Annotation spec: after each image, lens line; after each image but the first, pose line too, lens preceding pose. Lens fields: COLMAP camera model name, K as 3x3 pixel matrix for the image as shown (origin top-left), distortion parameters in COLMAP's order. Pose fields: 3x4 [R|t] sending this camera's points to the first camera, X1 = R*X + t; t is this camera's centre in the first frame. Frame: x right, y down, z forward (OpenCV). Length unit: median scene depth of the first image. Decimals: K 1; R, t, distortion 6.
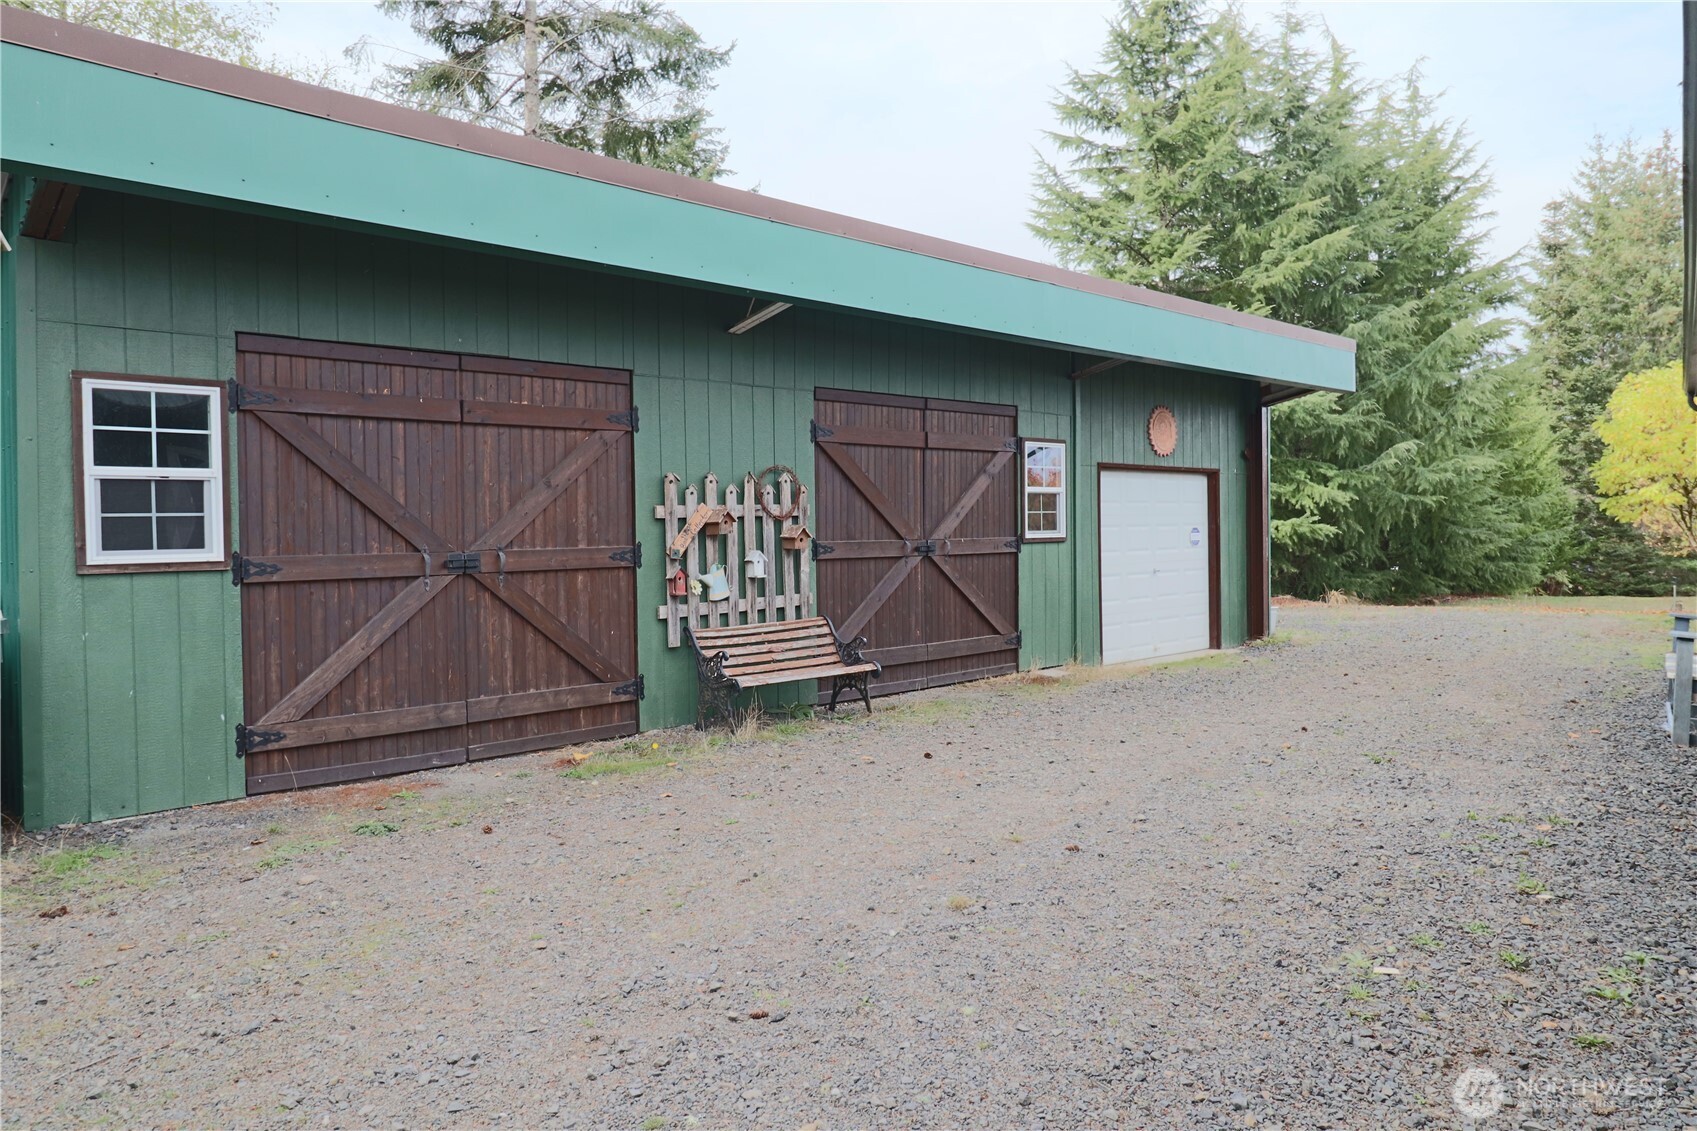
lens RADIAL K [[1082.2, 0, 848.5], [0, 1082.2, 561.9], [0, 0, 1]] dist [0.006236, 0.000882]
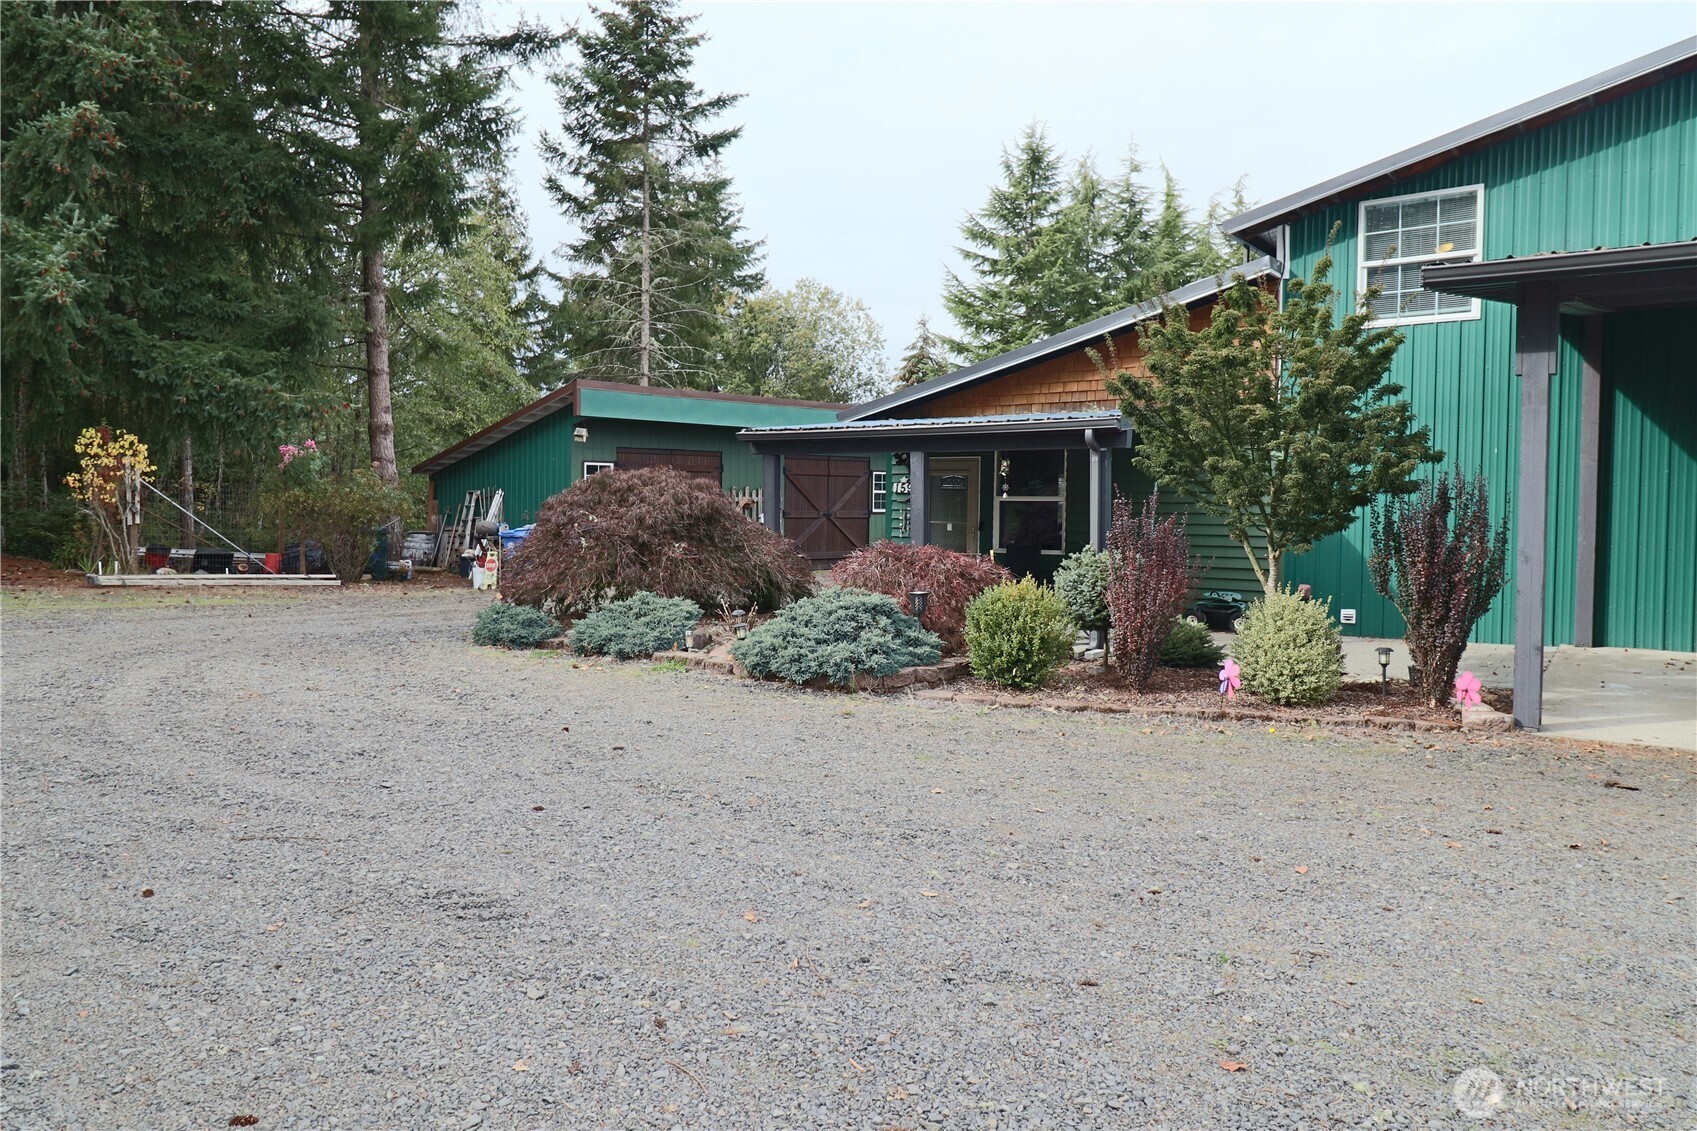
lens RADIAL K [[1082.2, 0, 847.9], [0, 1082.2, 563.8], [0, 0, 1]] dist [0.006236, 0.000882]
pose [[0.999773, 0.021246, -0.001245, 0.048496], [-0.021210, 0.999483, 0.024165, 0.015860], [0.001757, -0.024133, 0.999707, -0.607009]]
